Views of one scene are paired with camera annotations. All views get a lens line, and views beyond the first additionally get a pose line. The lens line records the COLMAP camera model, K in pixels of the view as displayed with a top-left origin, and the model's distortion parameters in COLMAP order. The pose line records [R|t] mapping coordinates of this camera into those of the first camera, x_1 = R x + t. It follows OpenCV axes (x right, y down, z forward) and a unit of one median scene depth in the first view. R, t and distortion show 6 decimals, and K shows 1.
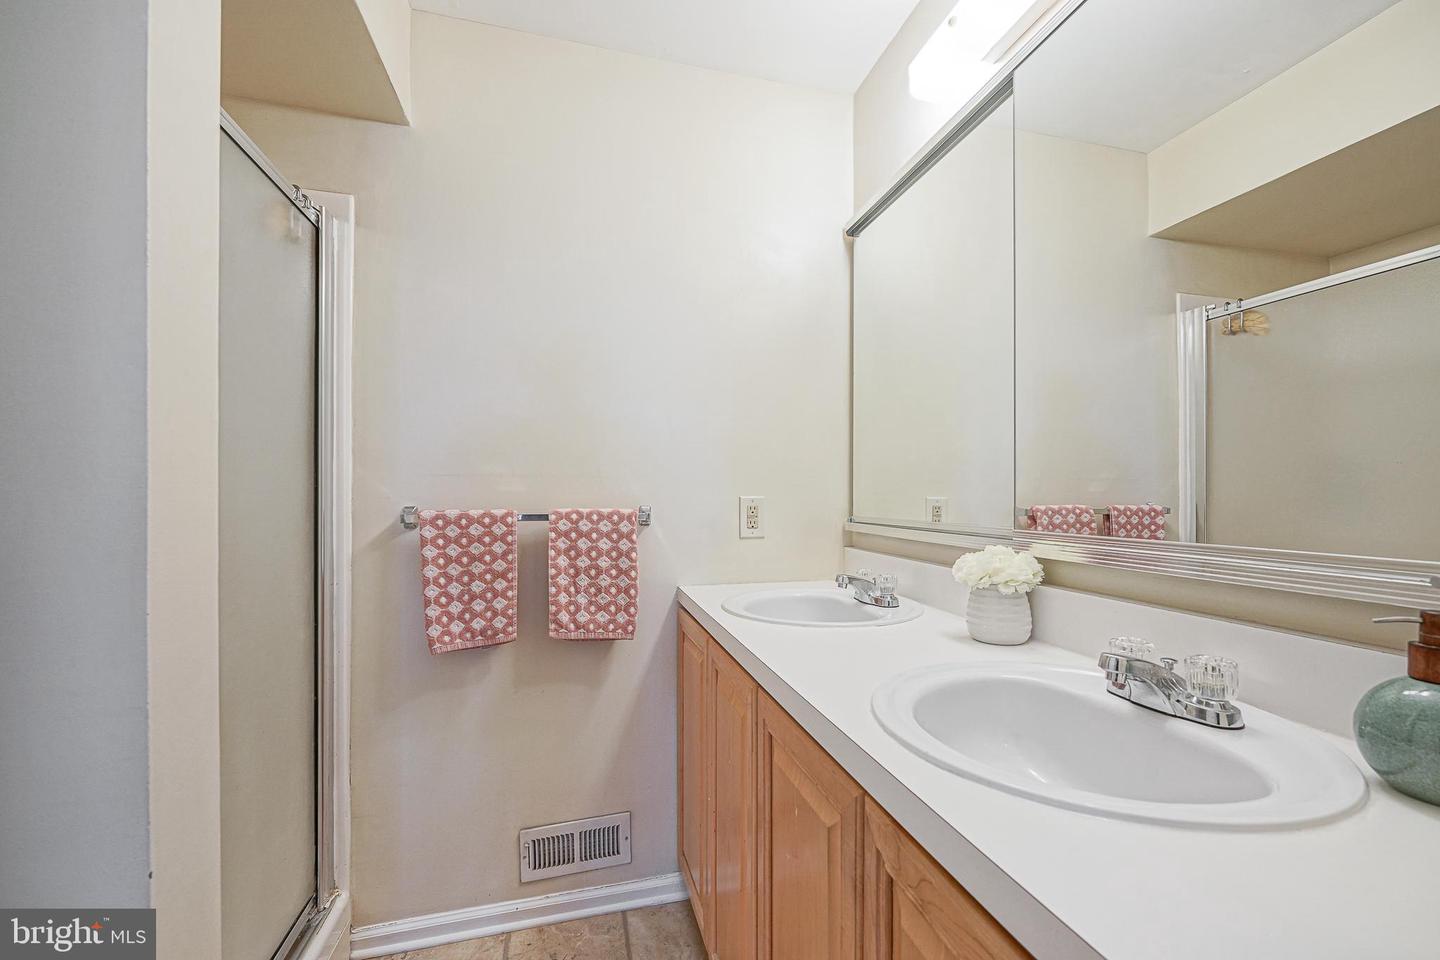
lens RADIAL K [[590.3, 0, 720.7], [0, 590.3, 488.3], [0, 0, 1]] dist [0.000331, 0.000238]
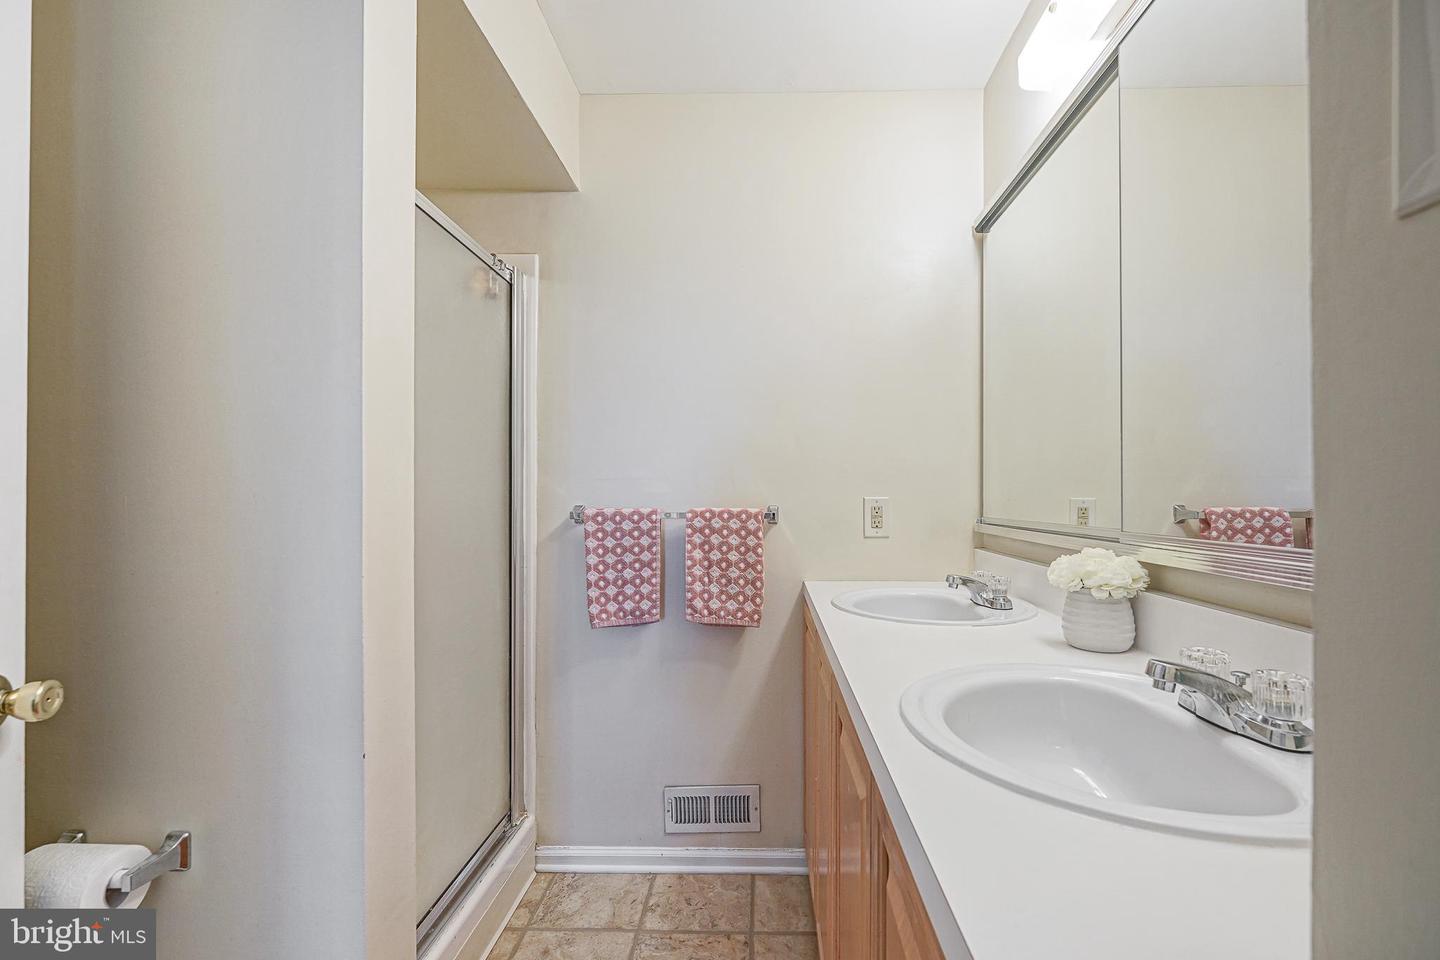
lens RADIAL K [[579.0, 0, 744.7], [0, 579.0, 487.8], [0, 0, 1]] dist [-0.000173, -0.000023]
pose [[0.959294, -0.004330, -0.282376, 0.136066], [0.003318, 0.999986, -0.004064, 0.000984], [0.282390, 0.002962, 0.959295, -0.042292]]
